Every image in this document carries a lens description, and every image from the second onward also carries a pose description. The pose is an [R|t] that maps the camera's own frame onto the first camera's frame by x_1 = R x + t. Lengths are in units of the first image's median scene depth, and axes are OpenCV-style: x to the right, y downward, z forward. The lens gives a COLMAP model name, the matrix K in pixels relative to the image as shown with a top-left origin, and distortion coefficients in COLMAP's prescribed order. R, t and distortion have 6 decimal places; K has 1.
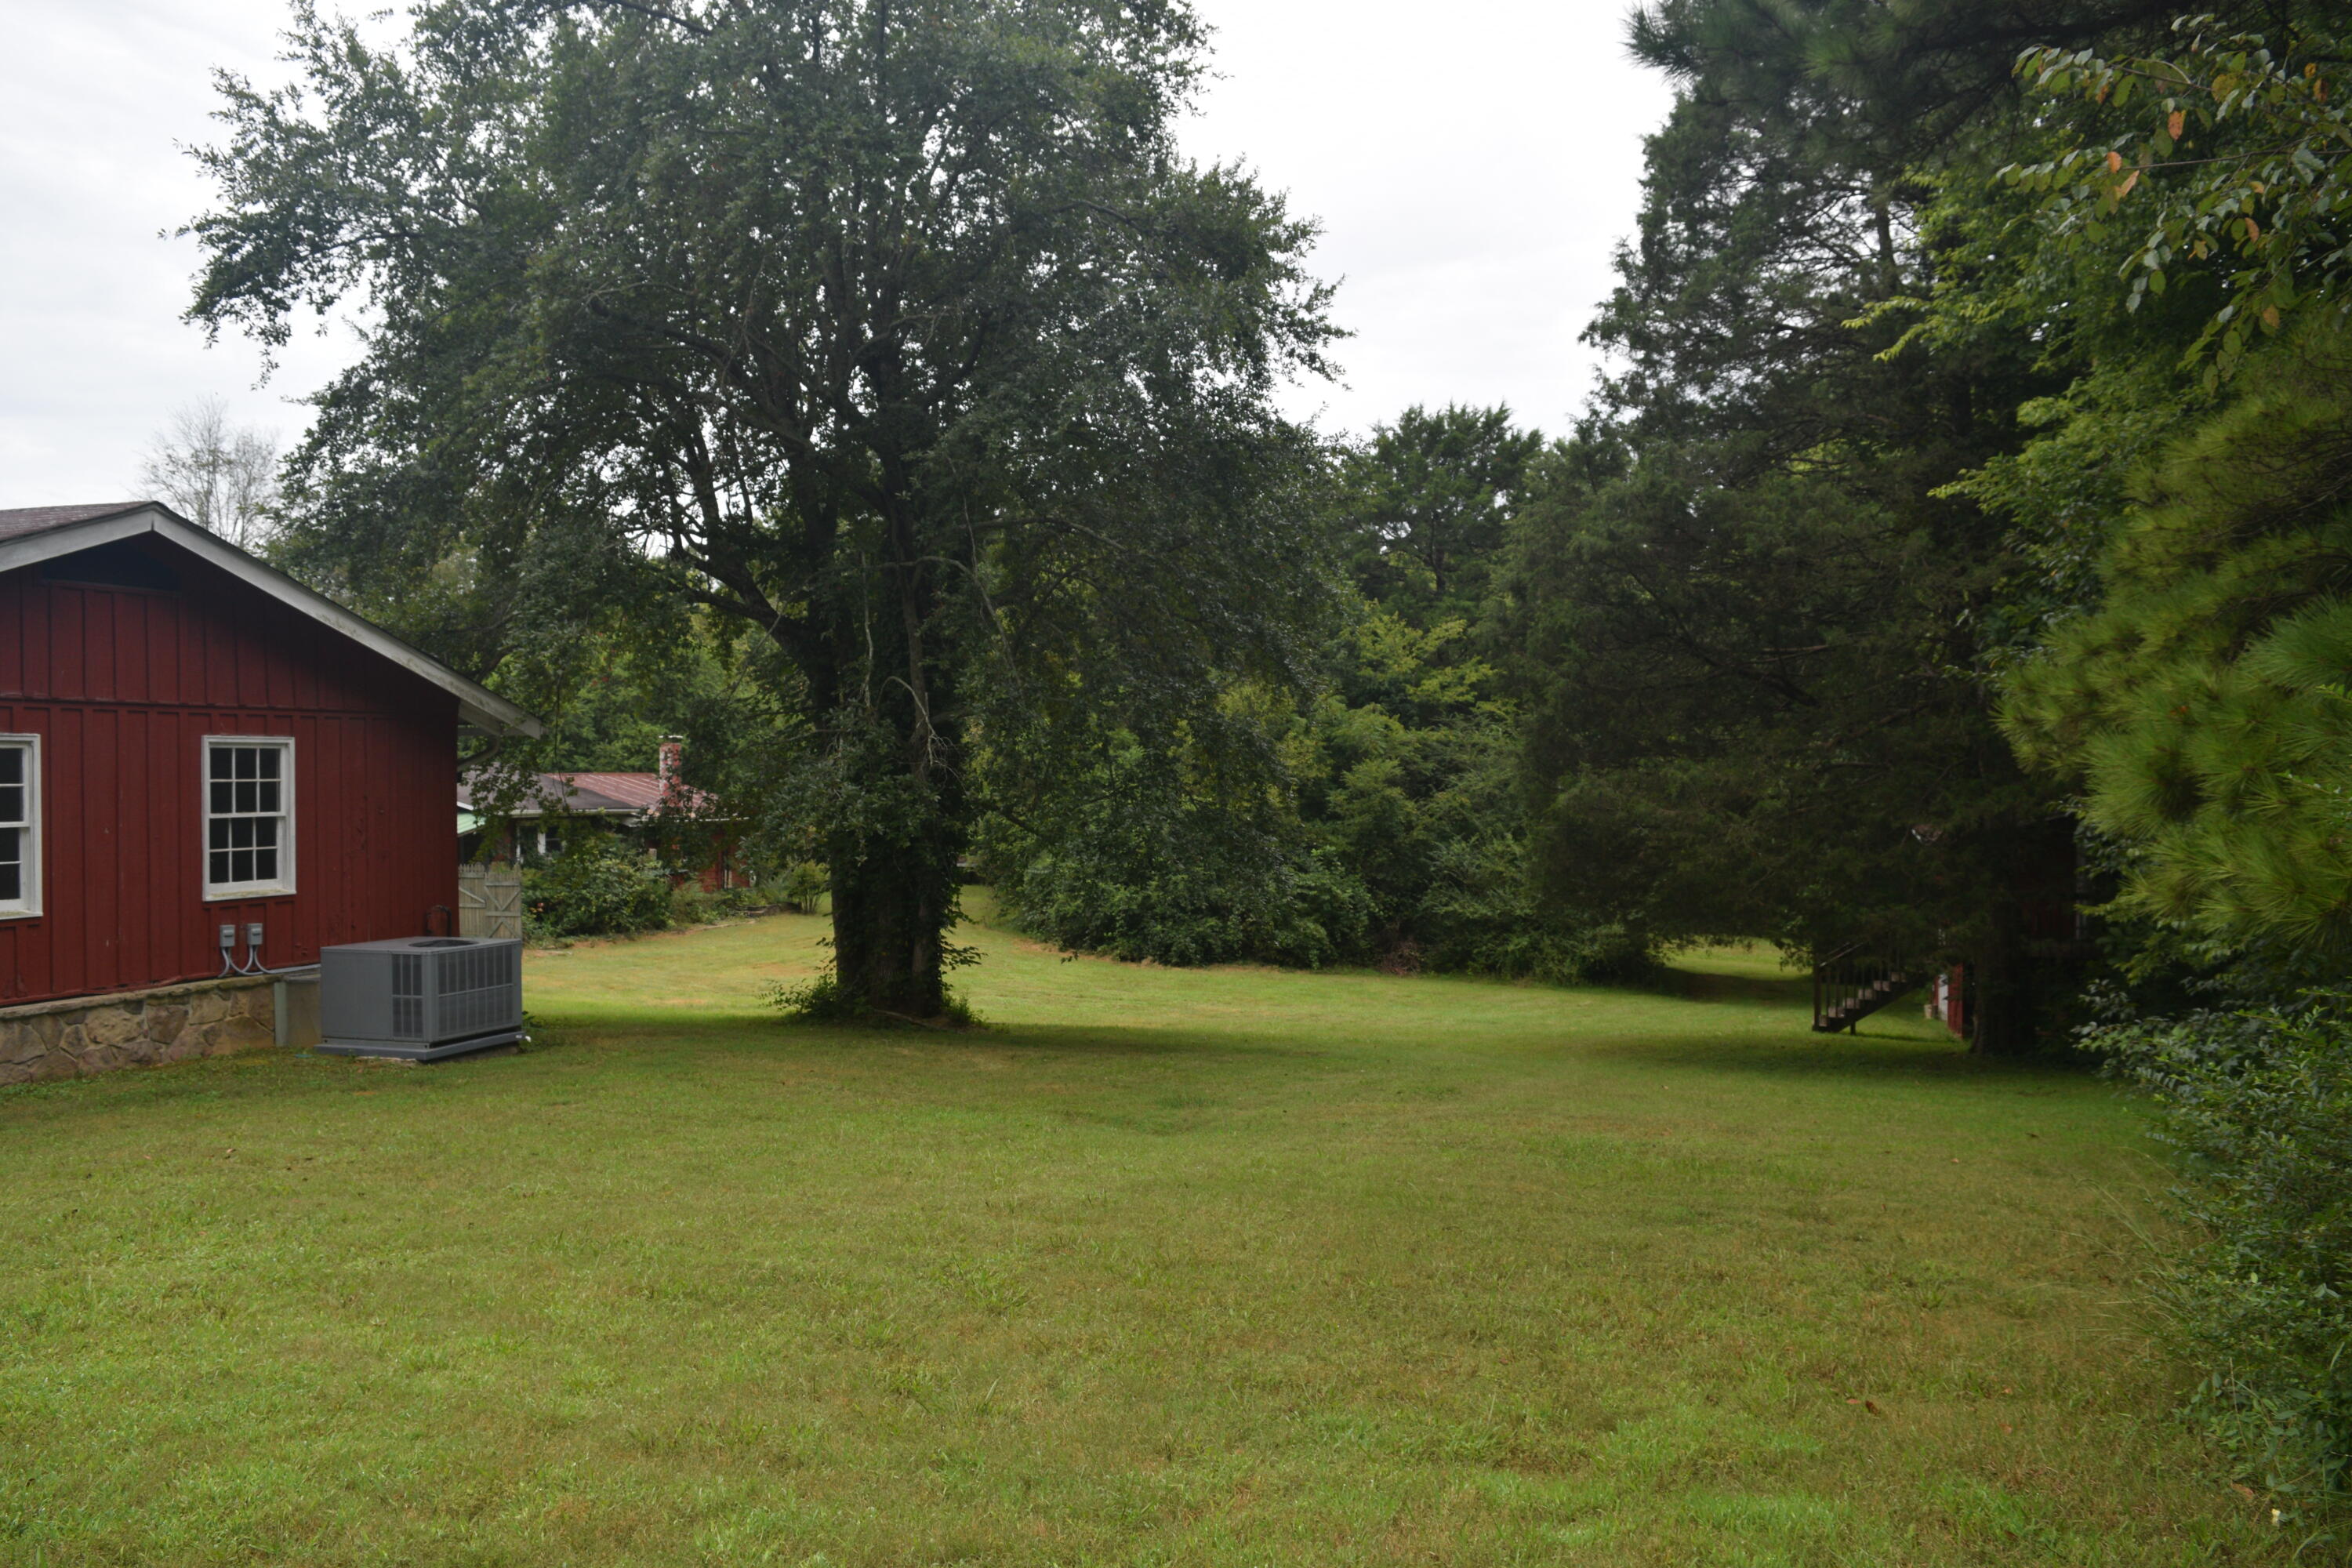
lens RADIAL K [[1822.3, 0, 1164.6], [0, 1822.3, 790.2], [0, 0, 1]] dist [-0.019843, 0.012337]
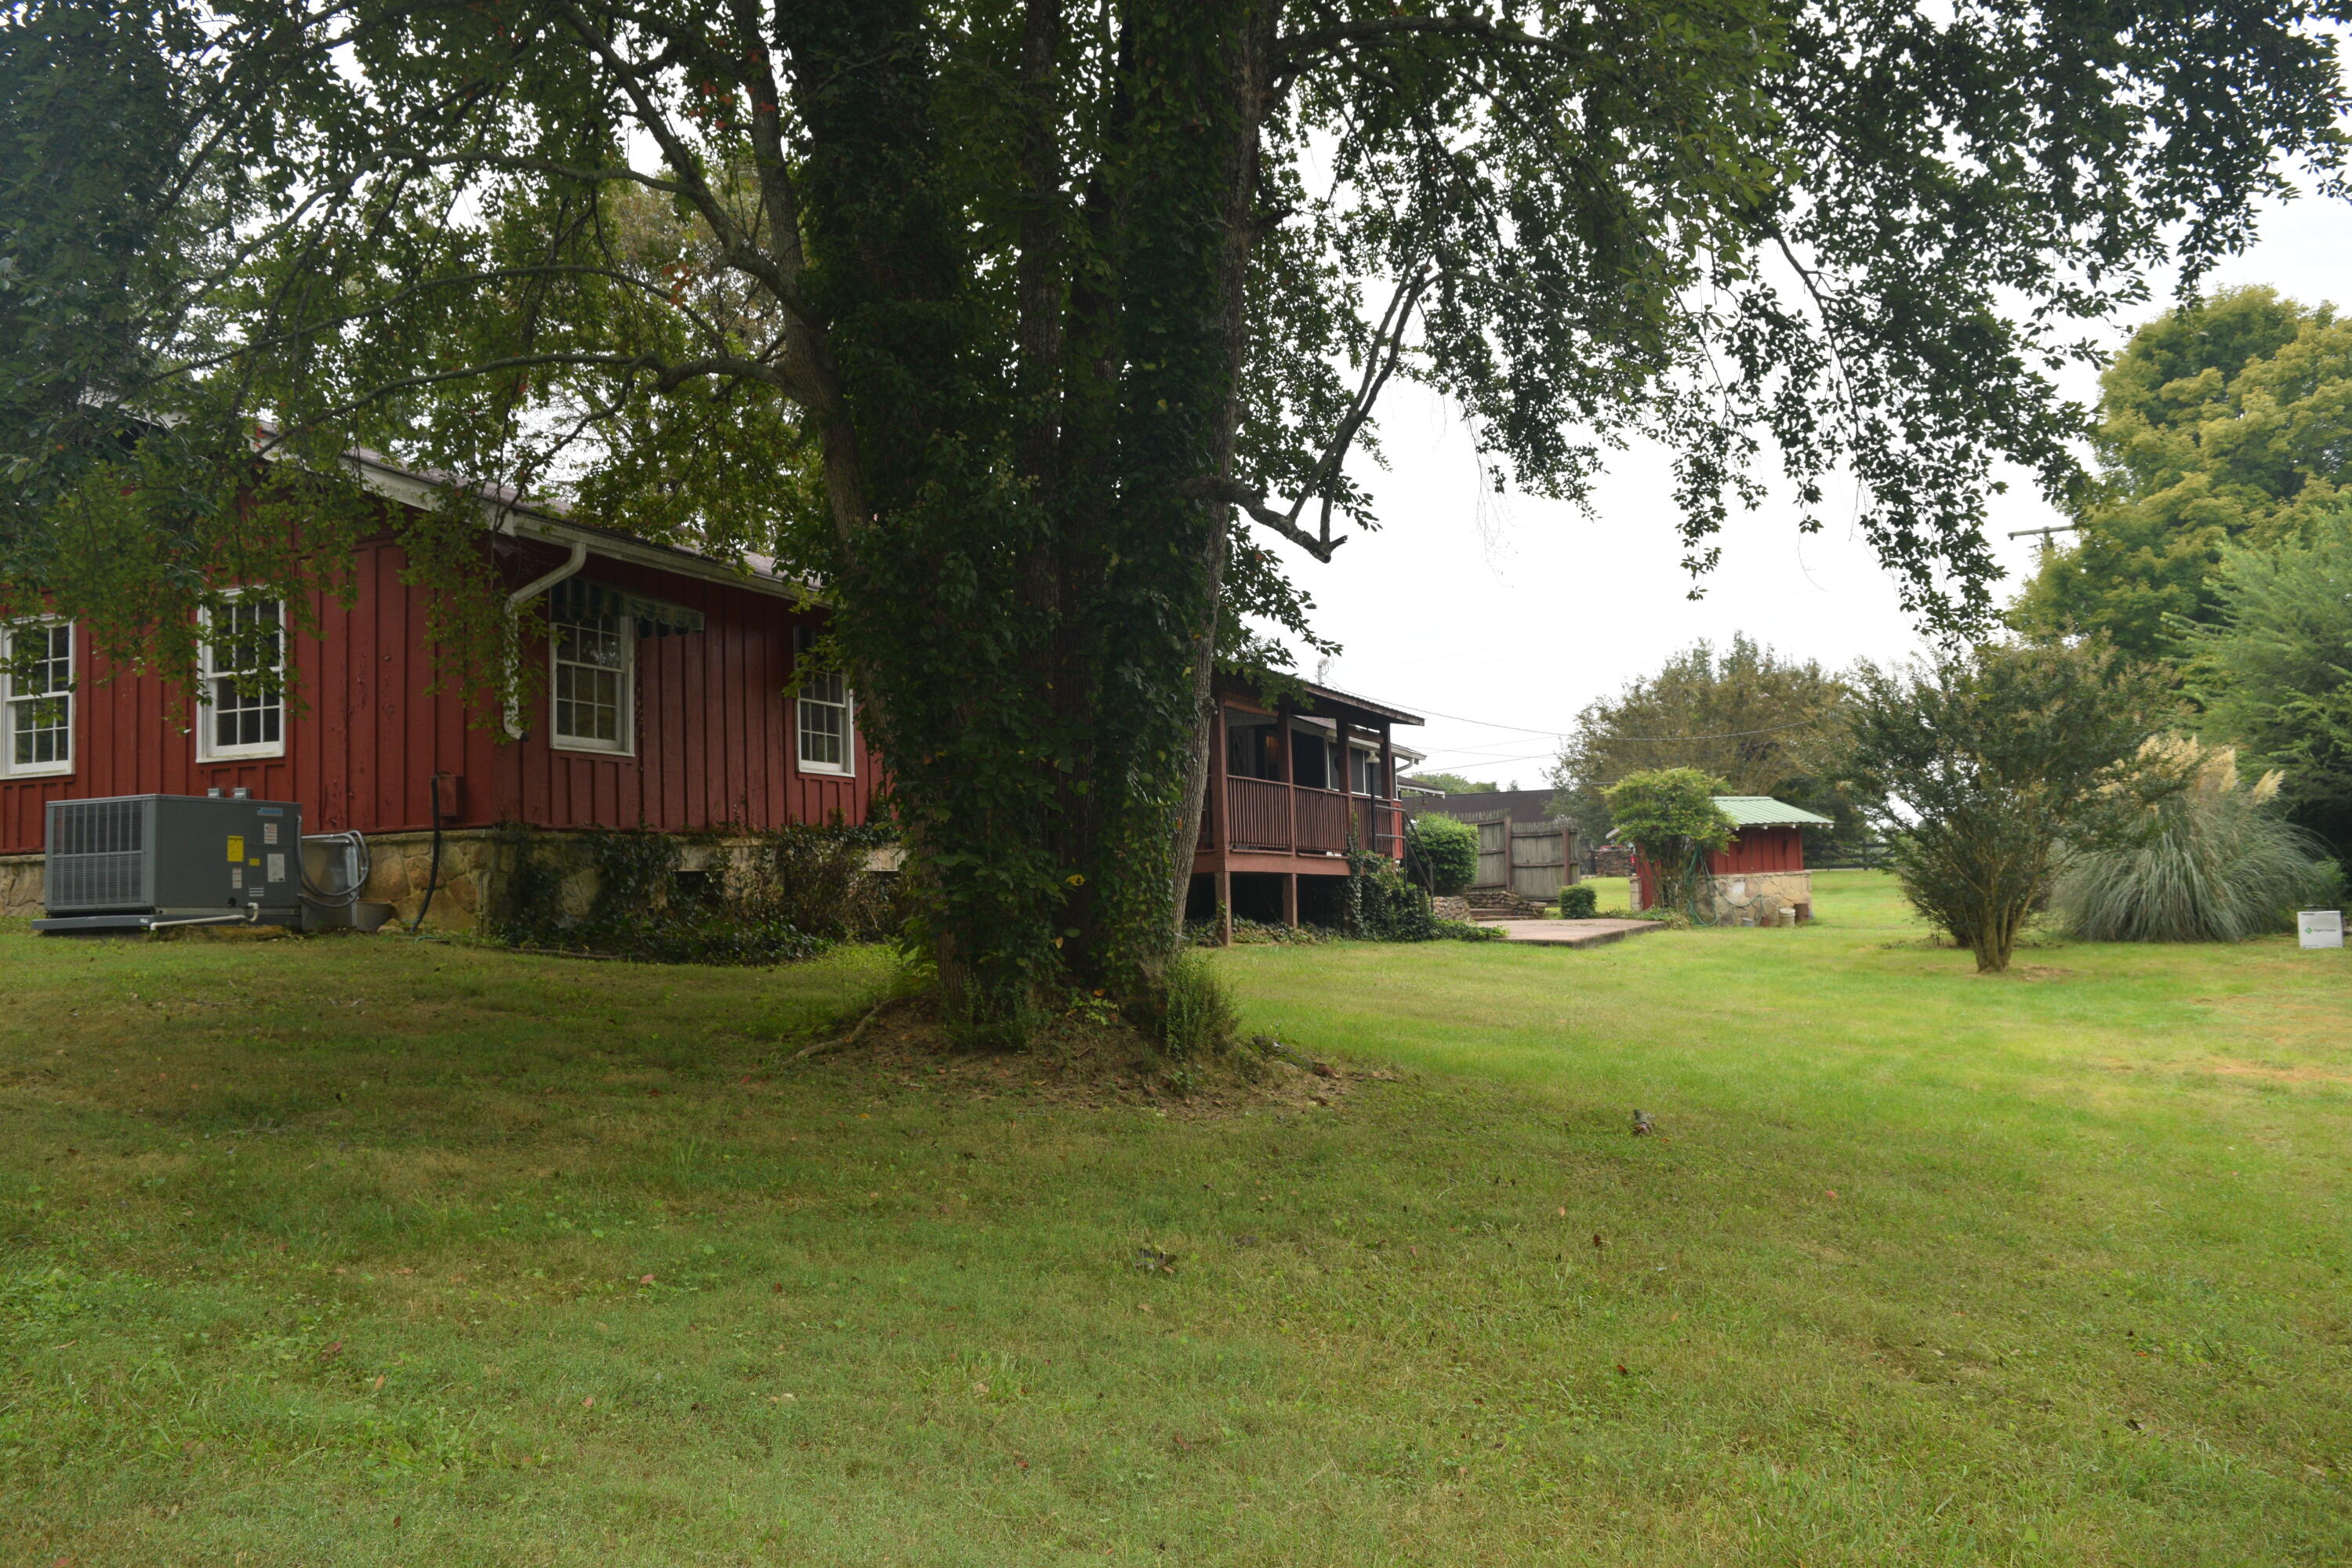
lens RADIAL K [[1811.8, 0, 1169.2], [0, 1811.8, 787.2], [0, 0, 1]] dist [-0.026970, 0.017676]
pose [[-0.028405, -0.058877, -0.997861, 0.362680], [0.017589, 0.998080, -0.059391, 0.122480], [0.999442, -0.019239, -0.027315, 1.348454]]
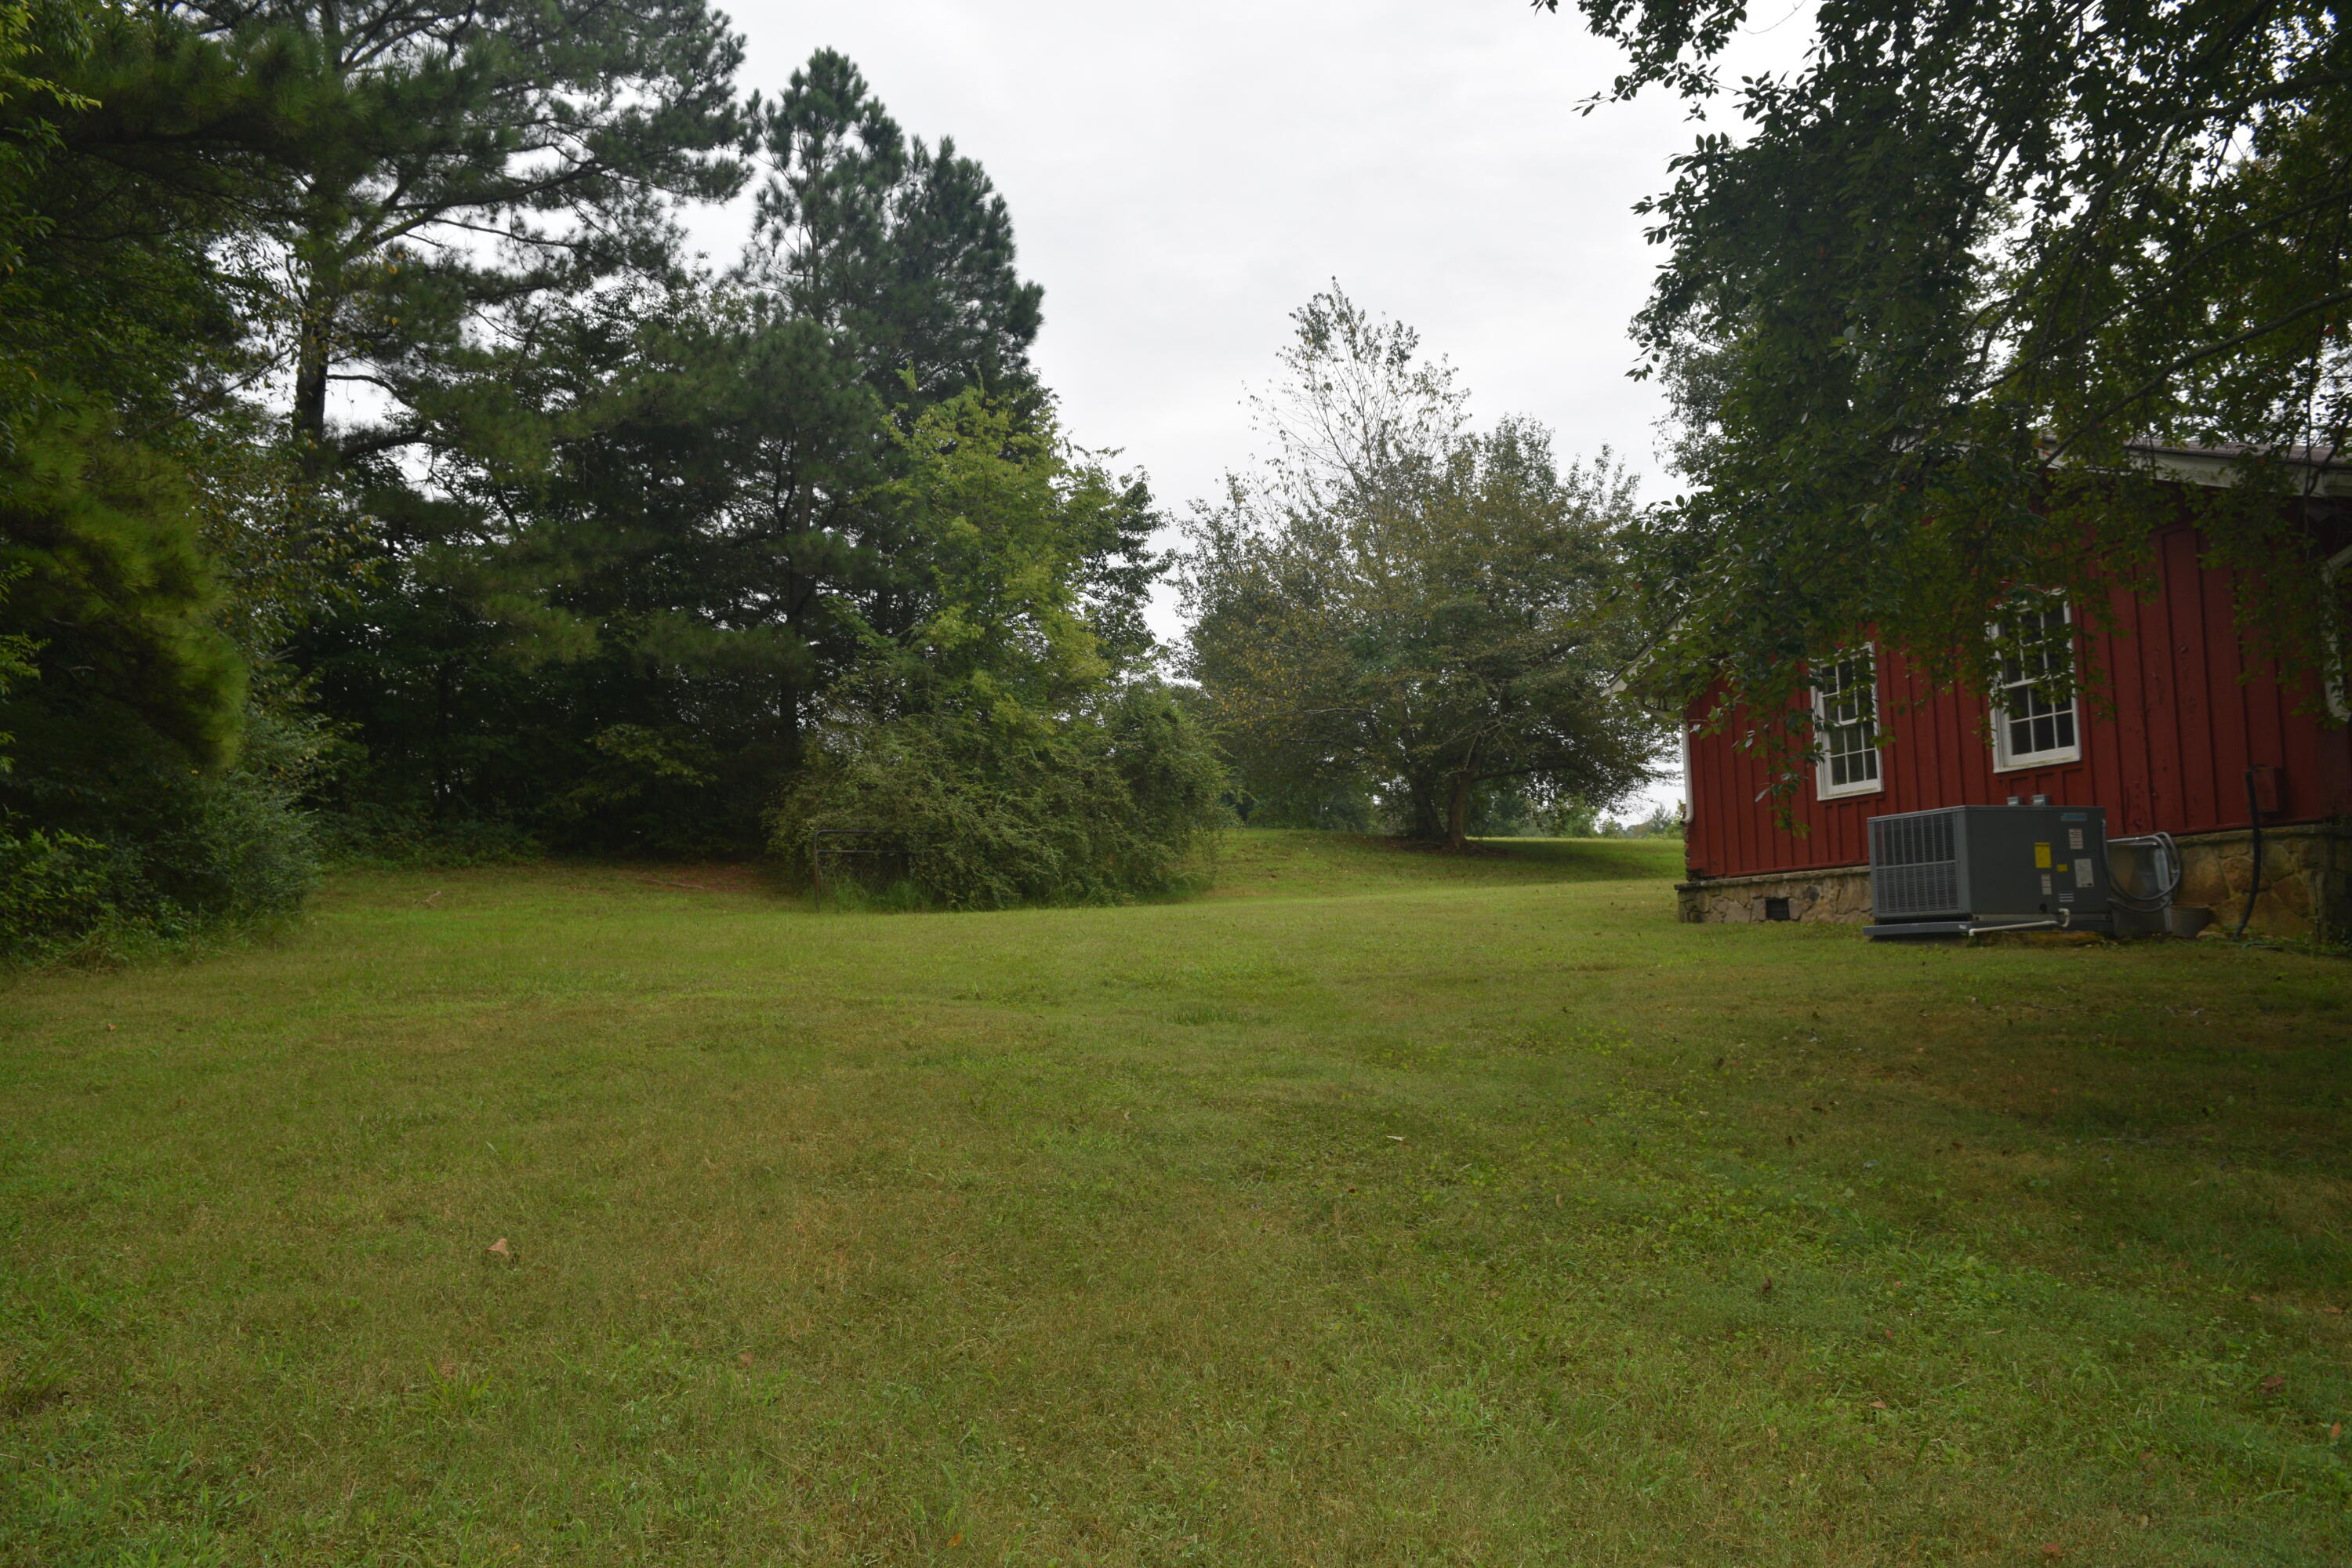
lens RADIAL K [[1814.0, 0, 1173.6], [0, 1814.0, 786.3], [0, 0, 1]] dist [-0.023241, 0.015304]
pose [[-0.805236, -0.029673, -0.592211, 0.368939], [0.024069, 0.996288, -0.082646, 0.121797], [0.592465, -0.080803, -0.801533, 1.333559]]
